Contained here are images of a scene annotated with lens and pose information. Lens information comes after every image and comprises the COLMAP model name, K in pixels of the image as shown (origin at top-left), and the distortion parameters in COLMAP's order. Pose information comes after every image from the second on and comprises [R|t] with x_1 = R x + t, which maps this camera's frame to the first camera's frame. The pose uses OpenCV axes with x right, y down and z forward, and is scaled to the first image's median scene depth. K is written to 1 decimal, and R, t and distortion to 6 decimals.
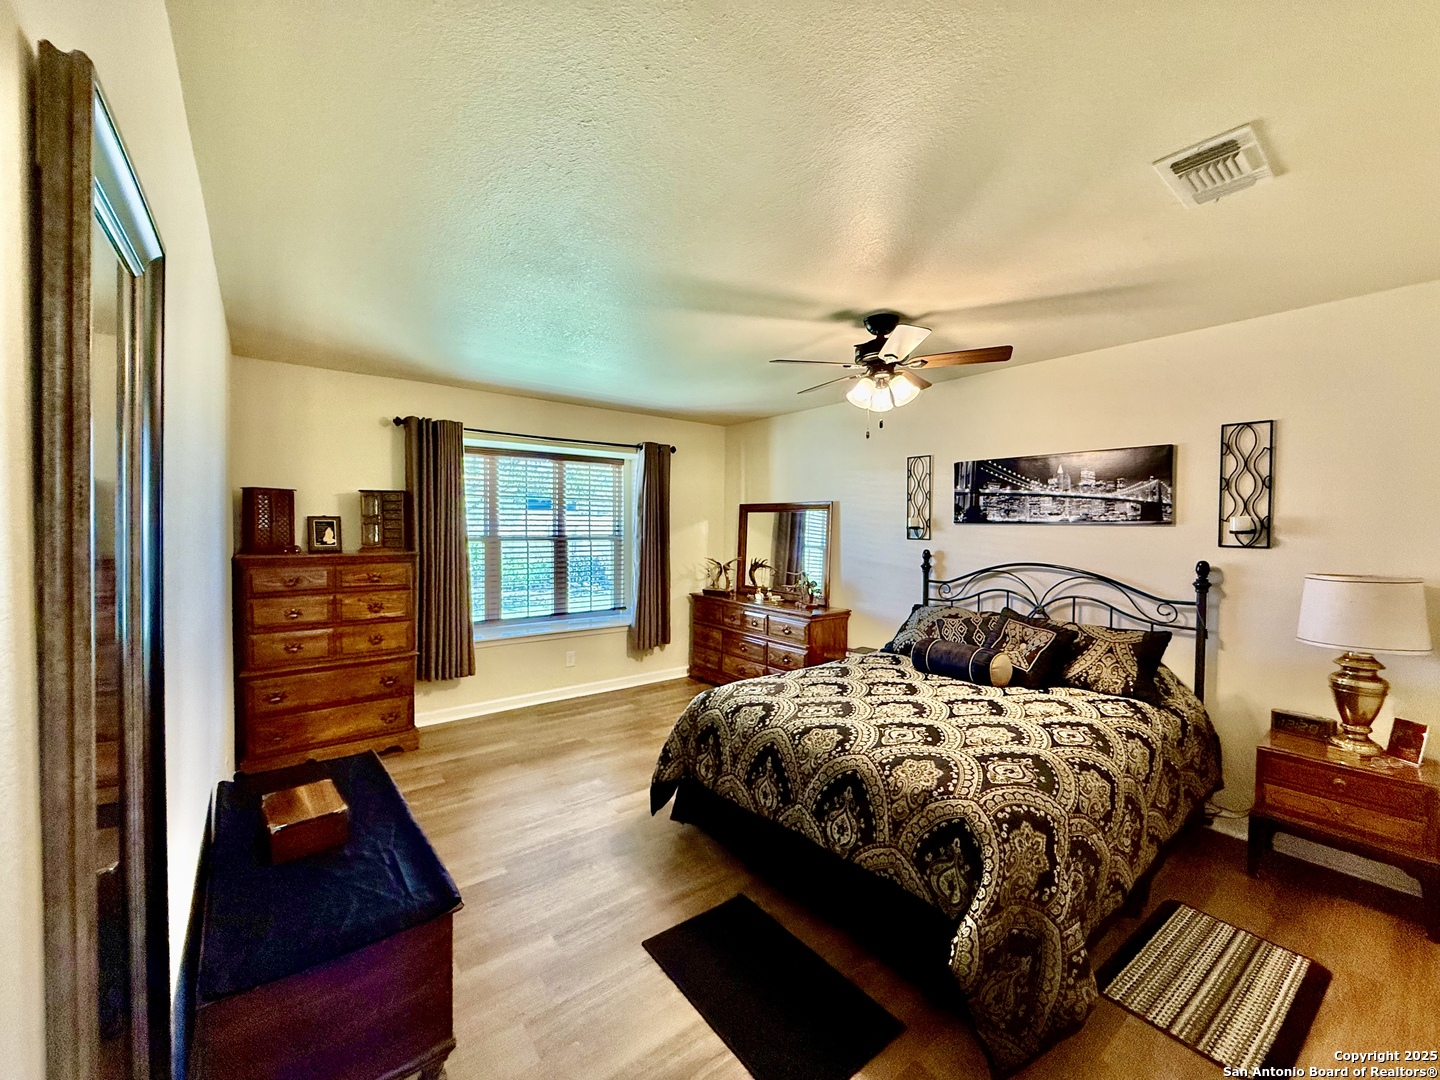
lens RADIAL K [[573.0, 0, 711.0], [0, 573.0, 534.8], [0, 0, 1]] dist [0.001749, 0.000098]
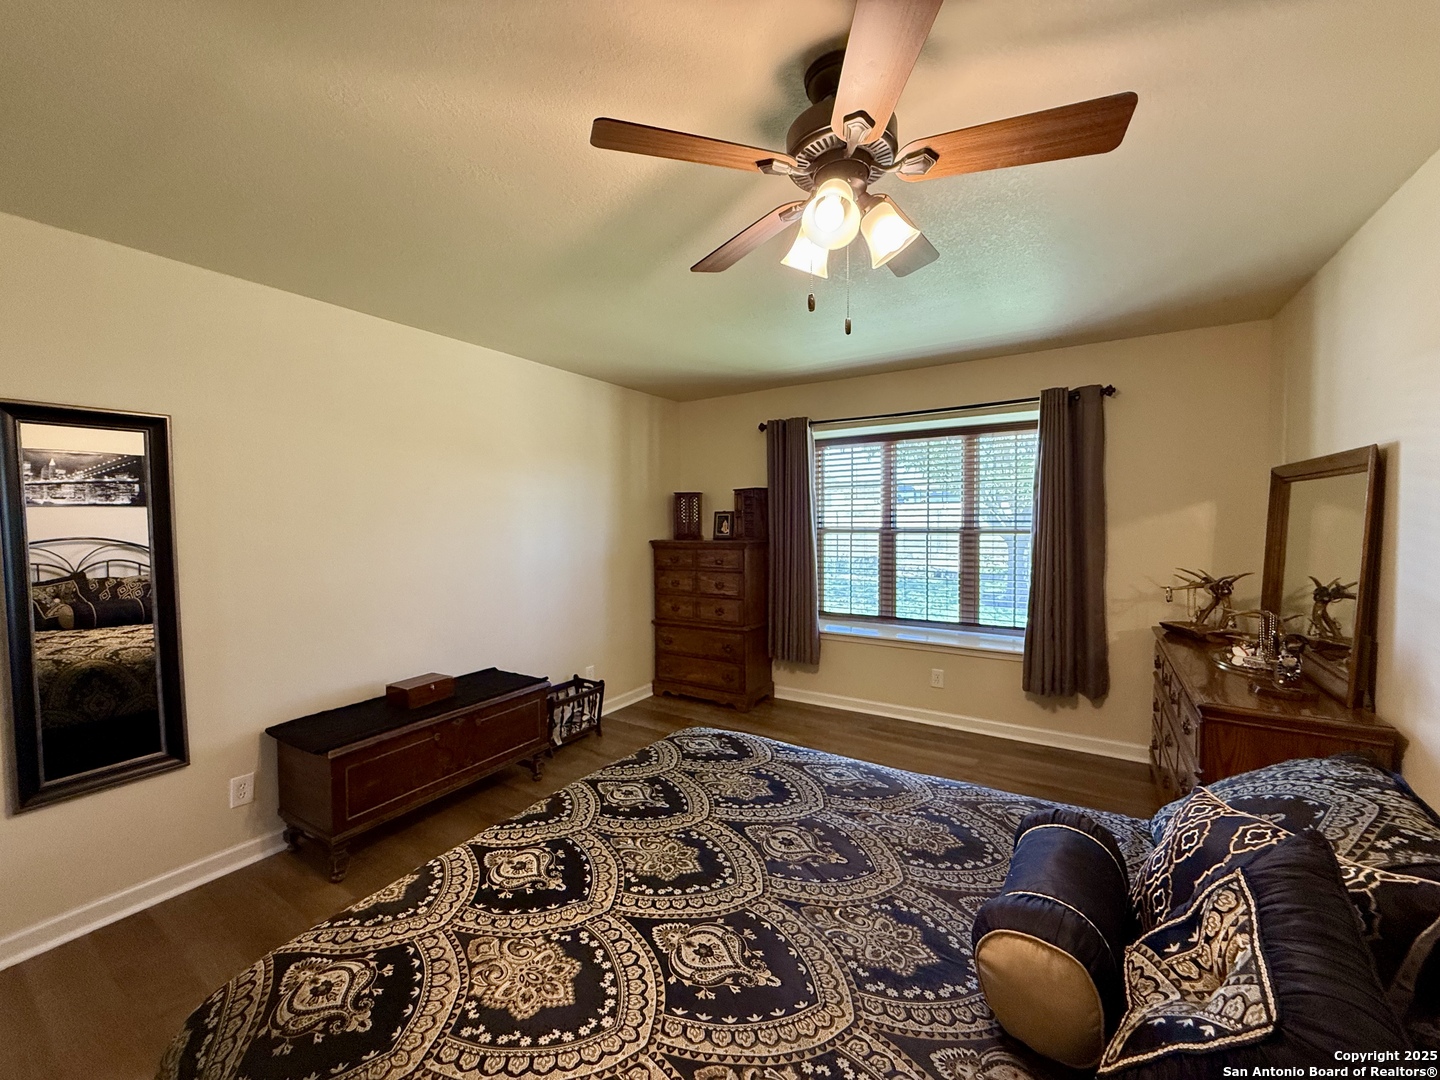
lens RADIAL K [[573.0, 0, 721.5], [0, 573.0, 536.5], [0, 0, 1]] dist [0.001749, 0.000098]
pose [[0.349492, 0.020302, -0.936719, 0.526744], [-0.003245, 0.999785, 0.020459, -0.002384], [0.936934, -0.004111, 0.349483, 0.545375]]
